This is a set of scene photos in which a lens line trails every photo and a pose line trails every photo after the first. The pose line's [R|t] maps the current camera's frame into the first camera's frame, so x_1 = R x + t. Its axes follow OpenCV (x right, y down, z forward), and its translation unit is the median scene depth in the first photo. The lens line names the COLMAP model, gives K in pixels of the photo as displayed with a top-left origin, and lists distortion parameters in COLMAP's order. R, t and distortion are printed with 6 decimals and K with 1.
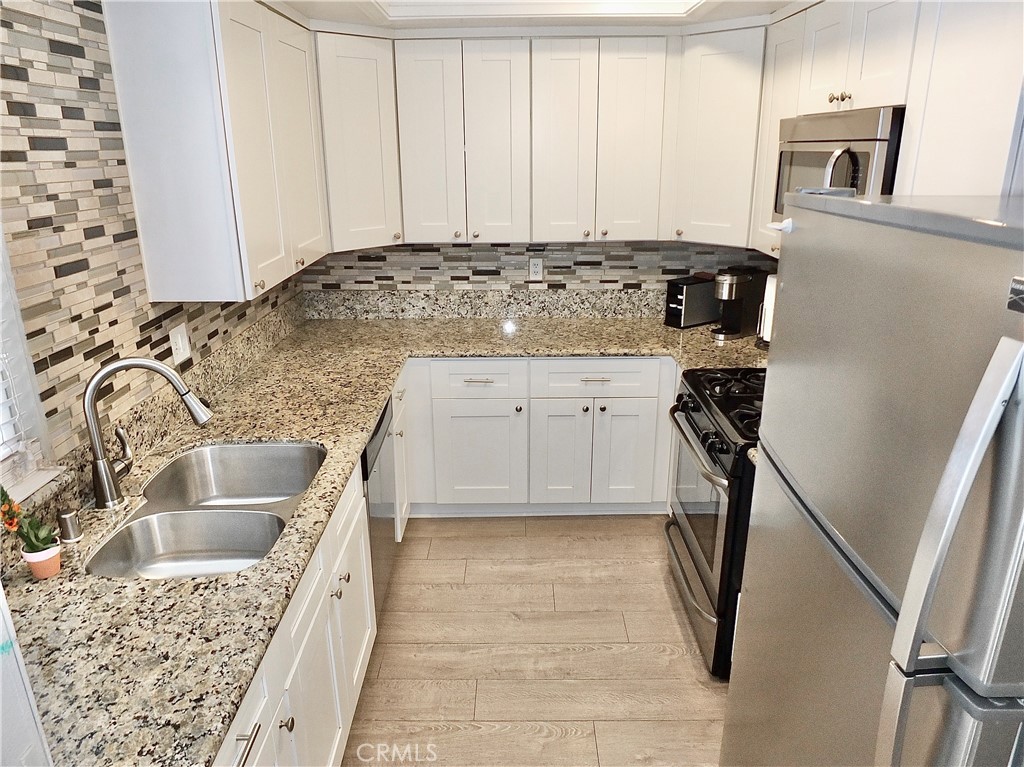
lens RADIAL K [[712.3, 0, 513.6], [0, 712.3, 380.7], [0, 0, 1]] dist [-0.027831, 0.004425]
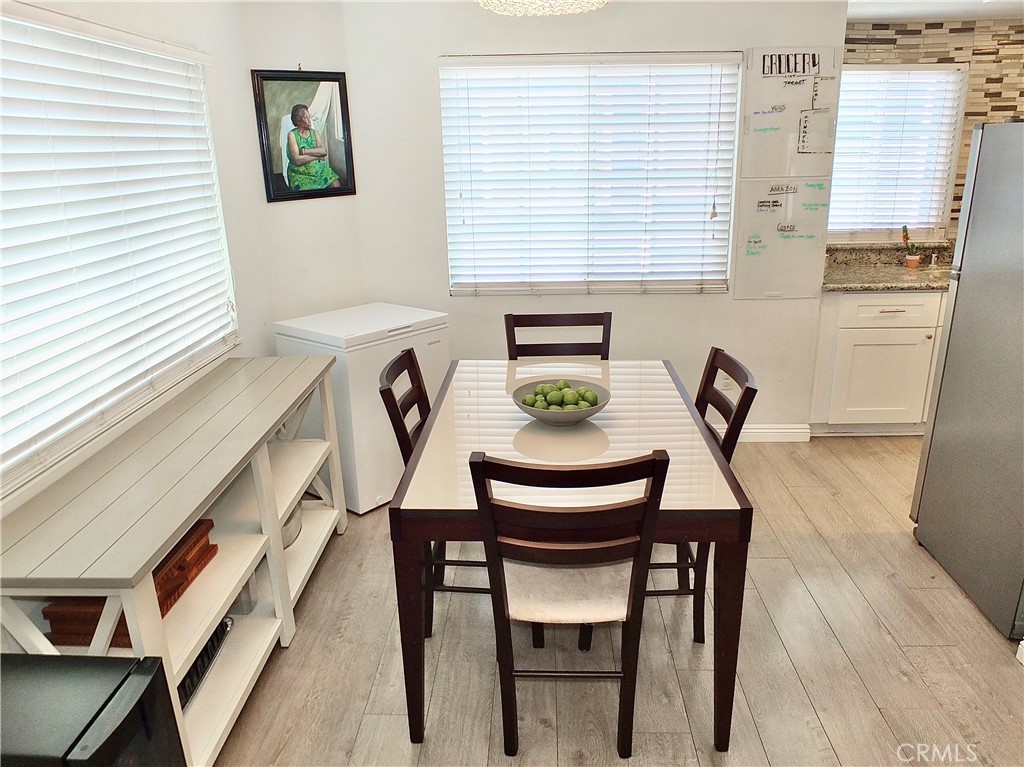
lens RADIAL K [[750.3, 0, 514.8], [0, 750.3, 383.2], [0, 0, 1]] dist [-0.042563, 0.023089]
pose [[-0.023790, 0.303881, -0.952413, 1.076648], [-0.286688, 0.910596, 0.297700, 0.127251], [0.957729, 0.280127, 0.065456, -0.257848]]
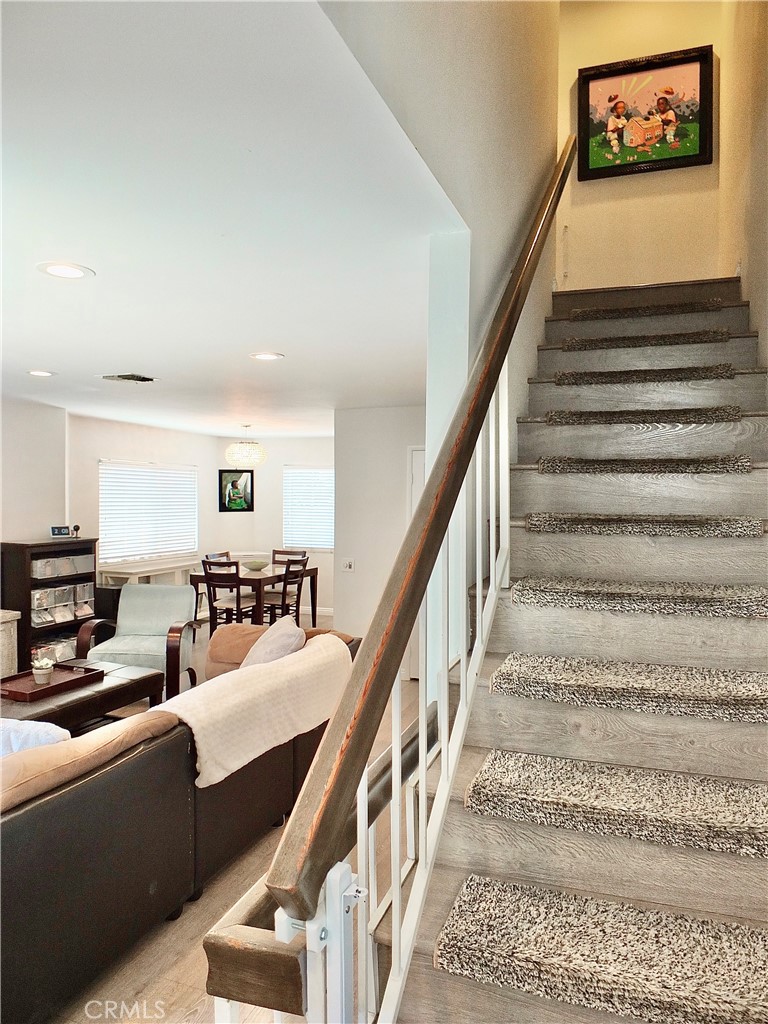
lens RADIAL K [[696.7, 0, 384.0], [0, 696.7, 512.0], [0, 0, 1]] dist [-0.038563, 0.014992]
pose [[-0.349445, 0.023747, -0.936656, 2.537746], [-0.293283, 0.946670, 0.133418, -0.297533], [0.889873, 0.321328, -0.323845, 1.009529]]
